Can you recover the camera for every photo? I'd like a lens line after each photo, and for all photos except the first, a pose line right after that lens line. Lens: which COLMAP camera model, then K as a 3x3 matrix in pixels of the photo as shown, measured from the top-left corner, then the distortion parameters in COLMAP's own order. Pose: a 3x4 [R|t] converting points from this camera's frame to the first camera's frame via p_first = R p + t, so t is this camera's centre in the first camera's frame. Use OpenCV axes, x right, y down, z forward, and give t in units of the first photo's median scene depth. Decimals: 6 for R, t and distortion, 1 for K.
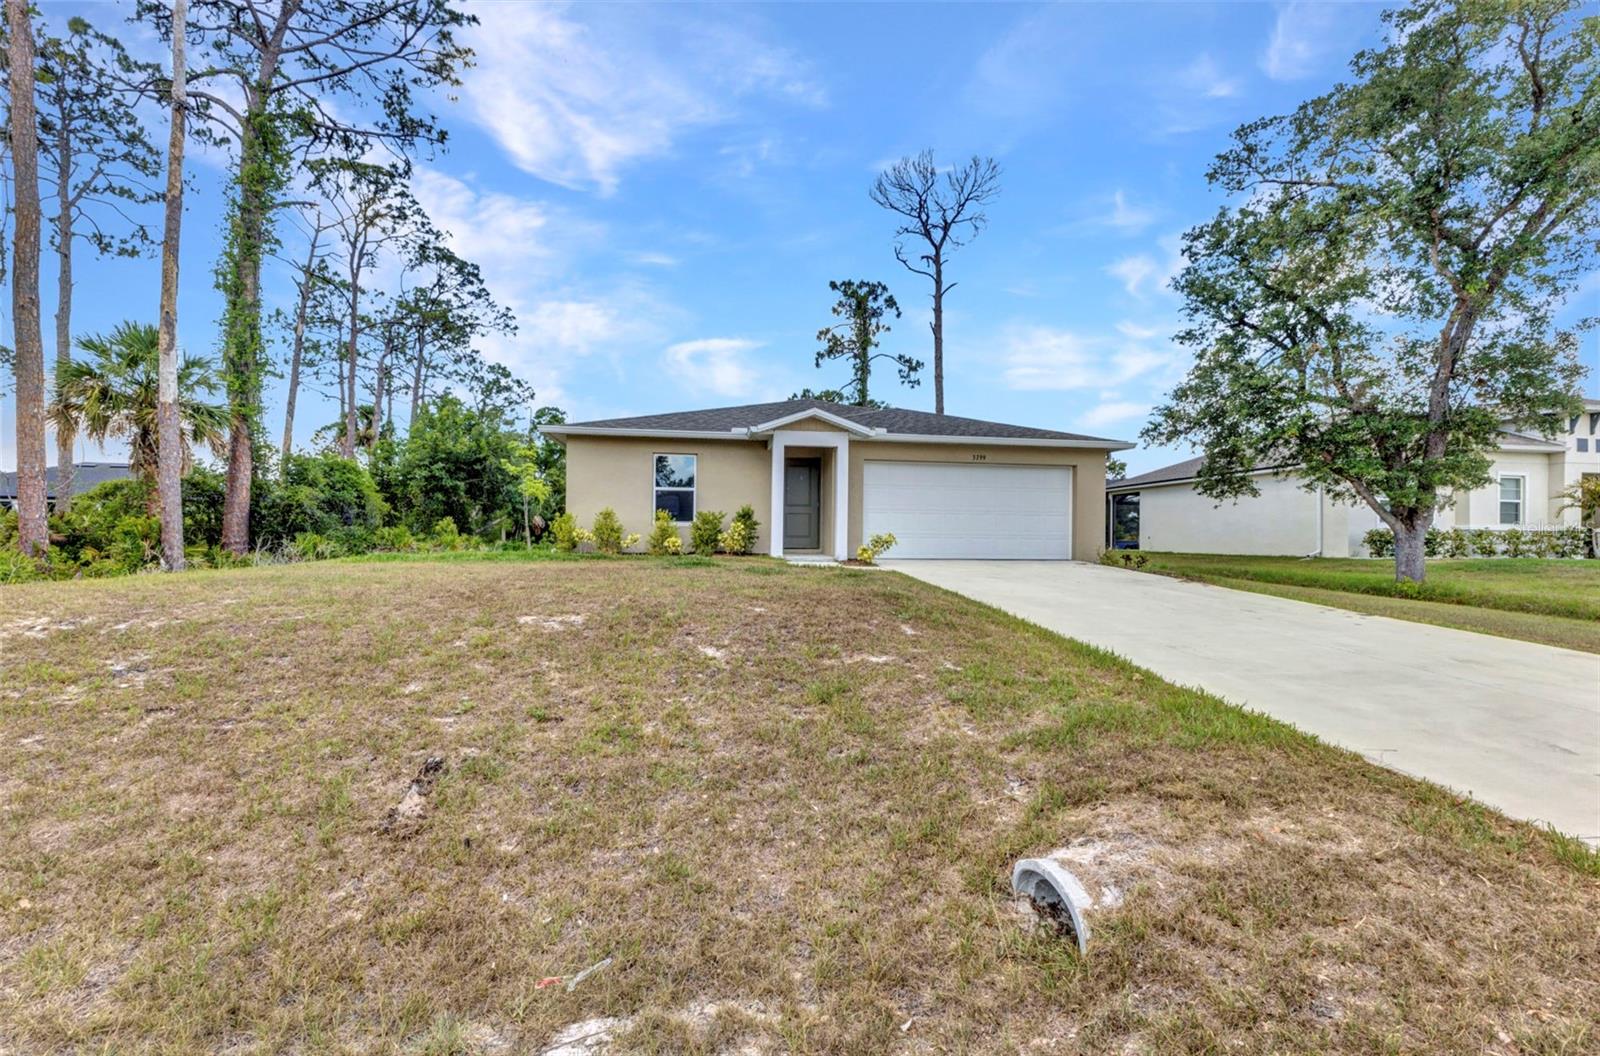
lens RADIAL K [[699.6, 0, 802.3], [0, 699.6, 548.7], [0, 0, 1]] dist [0.000588, -0.000857]
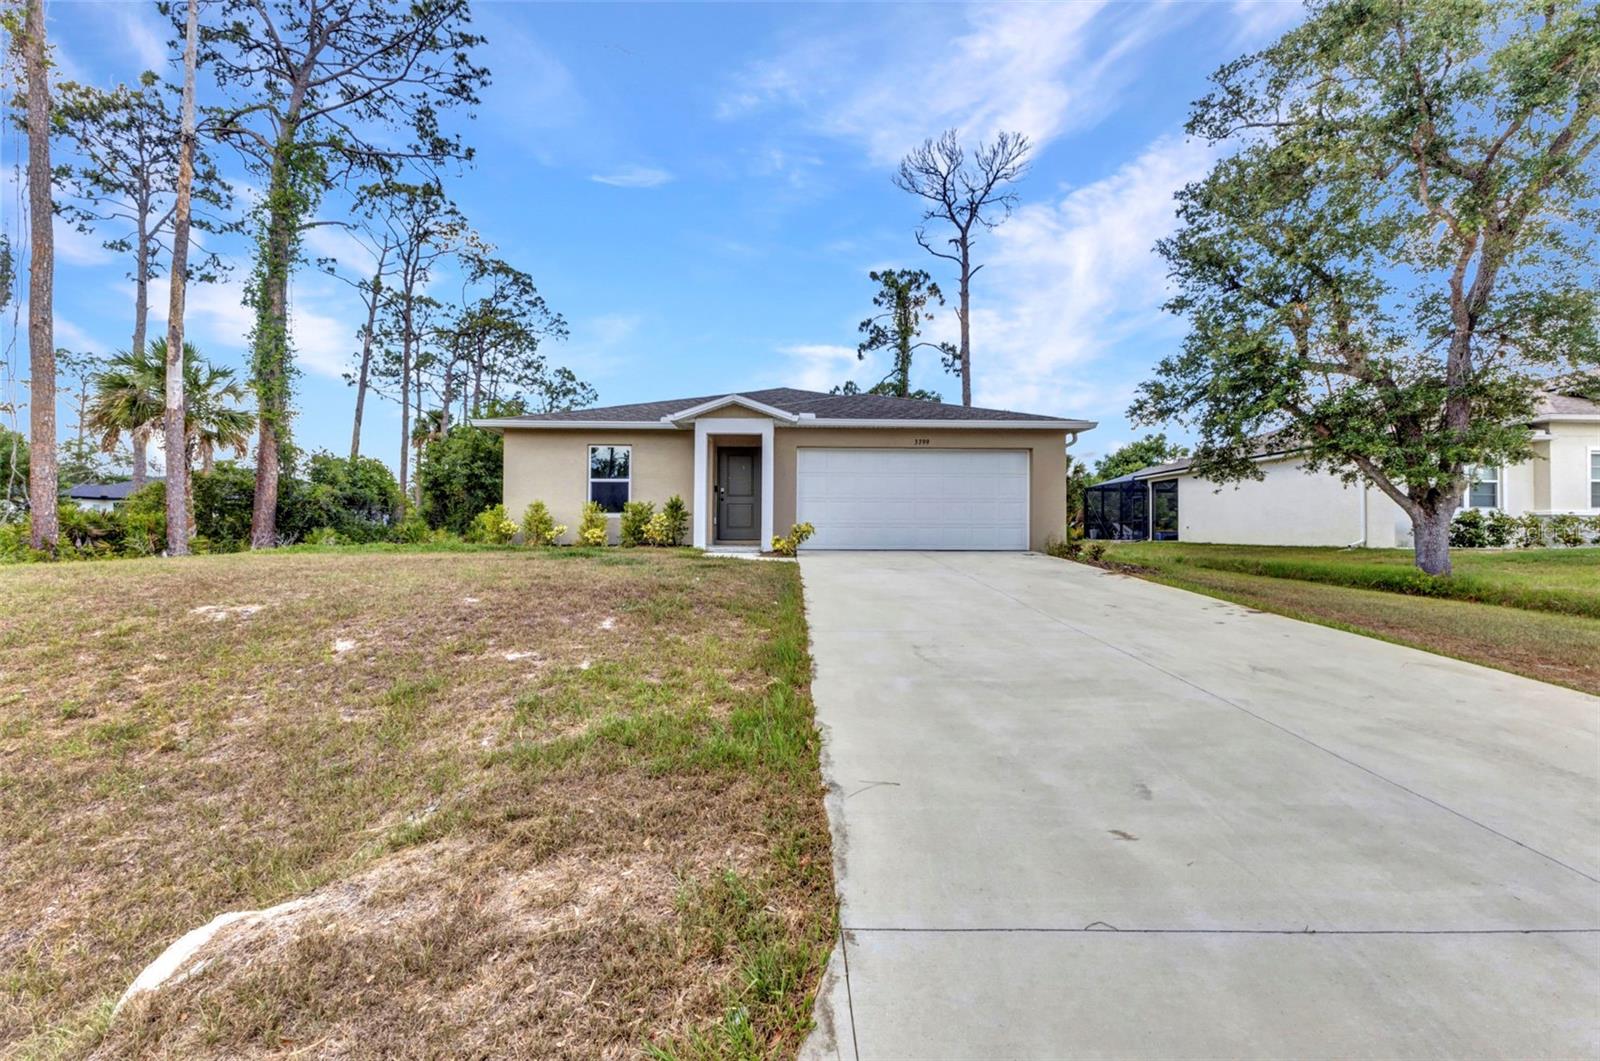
lens RADIAL K [[692.0, 0, 798.1], [0, 692.0, 535.8], [0, 0, 1]] dist [-0.000370, 0.000110]
pose [[0.991458, -0.004960, -0.130332, 0.116434], [0.003654, 0.999941, -0.010255, 0.002783], [0.130375, 0.009692, 0.991417, 0.031417]]
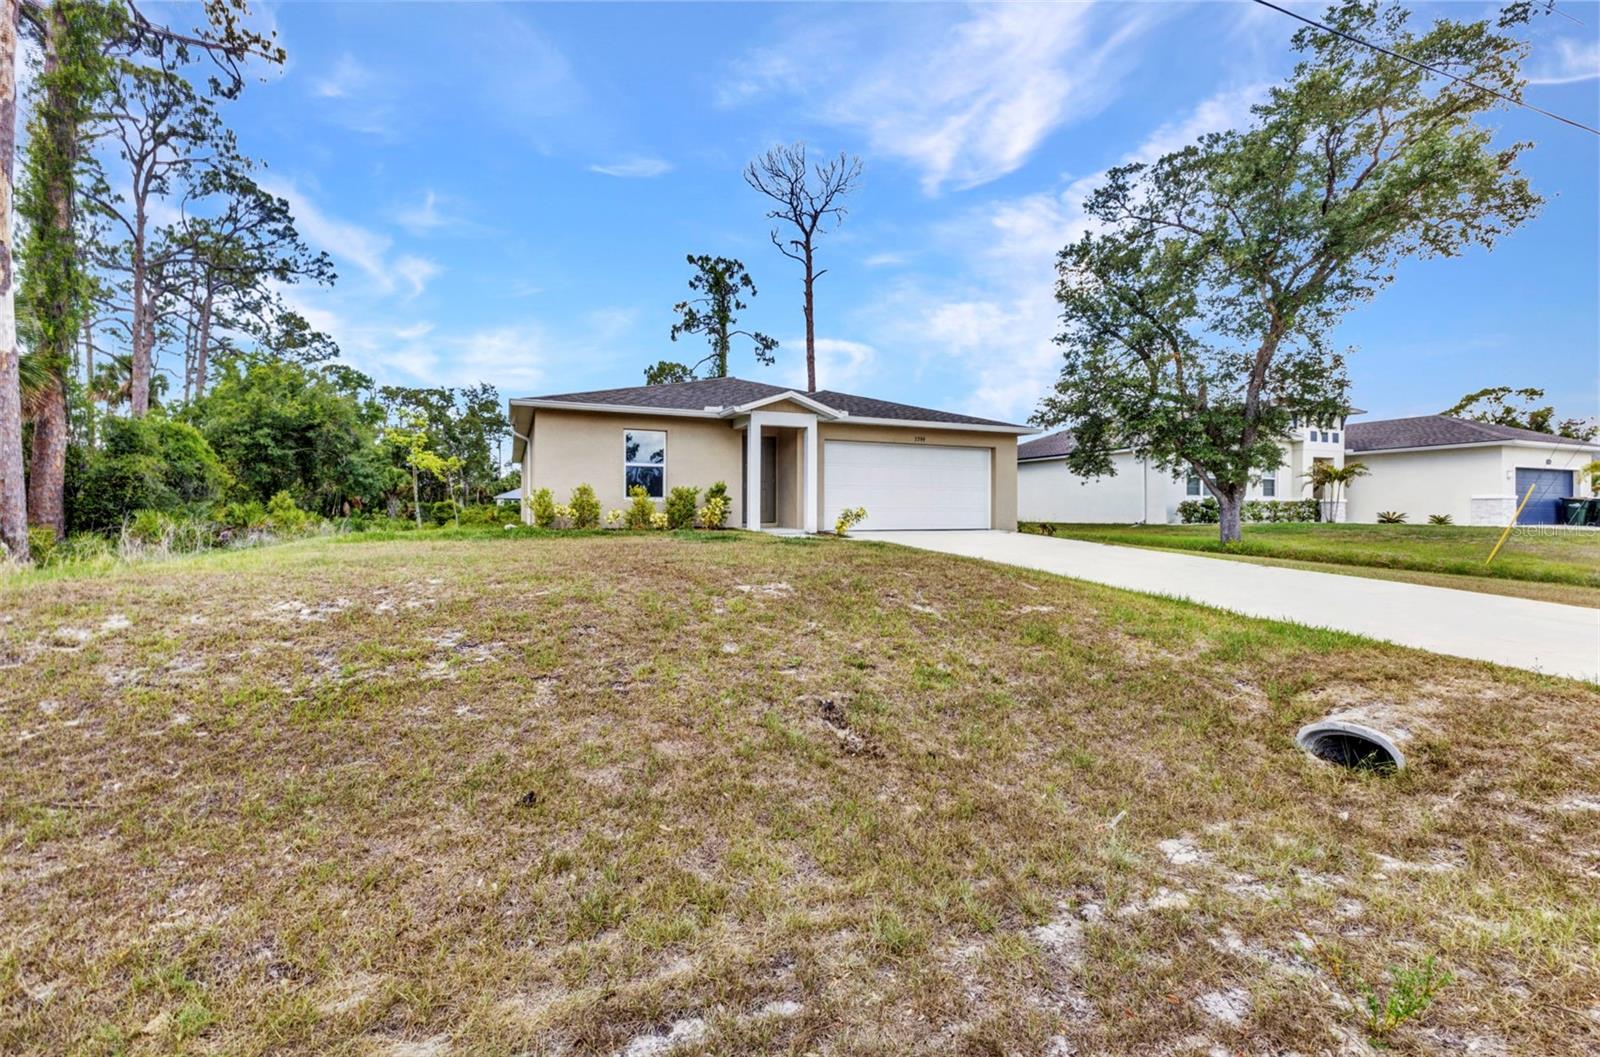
lens RADIAL K [[696.7, 0, 800.0], [0, 696.7, 528.5], [0, 0, 1]] dist [0.014189, -0.007878]
pose [[0.965765, -0.014503, 0.259012, -0.126459], [0.011707, 0.999855, 0.012335, -0.001534], [-0.259153, -0.008880, 0.965795, -0.019821]]
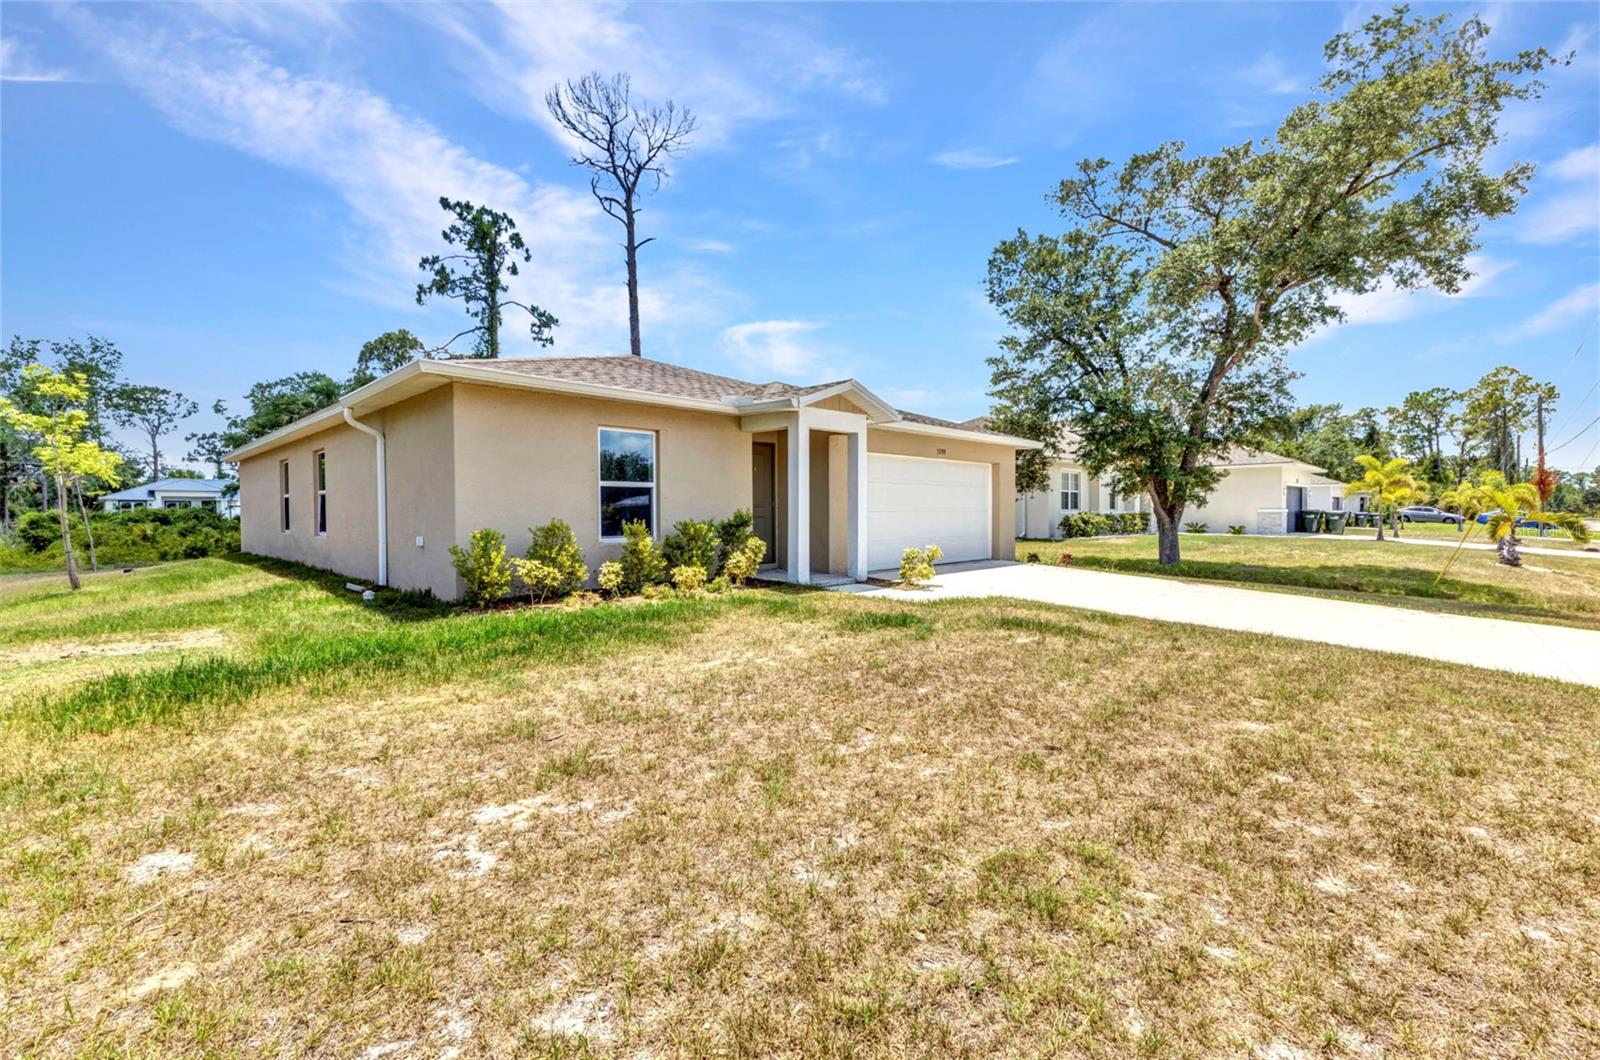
lens RADIAL K [[696.1, 0, 793.3], [0, 696.1, 534.6], [0, 0, 1]] dist [0.010757, -0.000355]
pose [[0.794030, -0.033940, 0.606930, -0.249968], [0.019445, 0.999347, 0.030446, -0.030886], [-0.607568, -0.012373, 0.794172, 0.226213]]
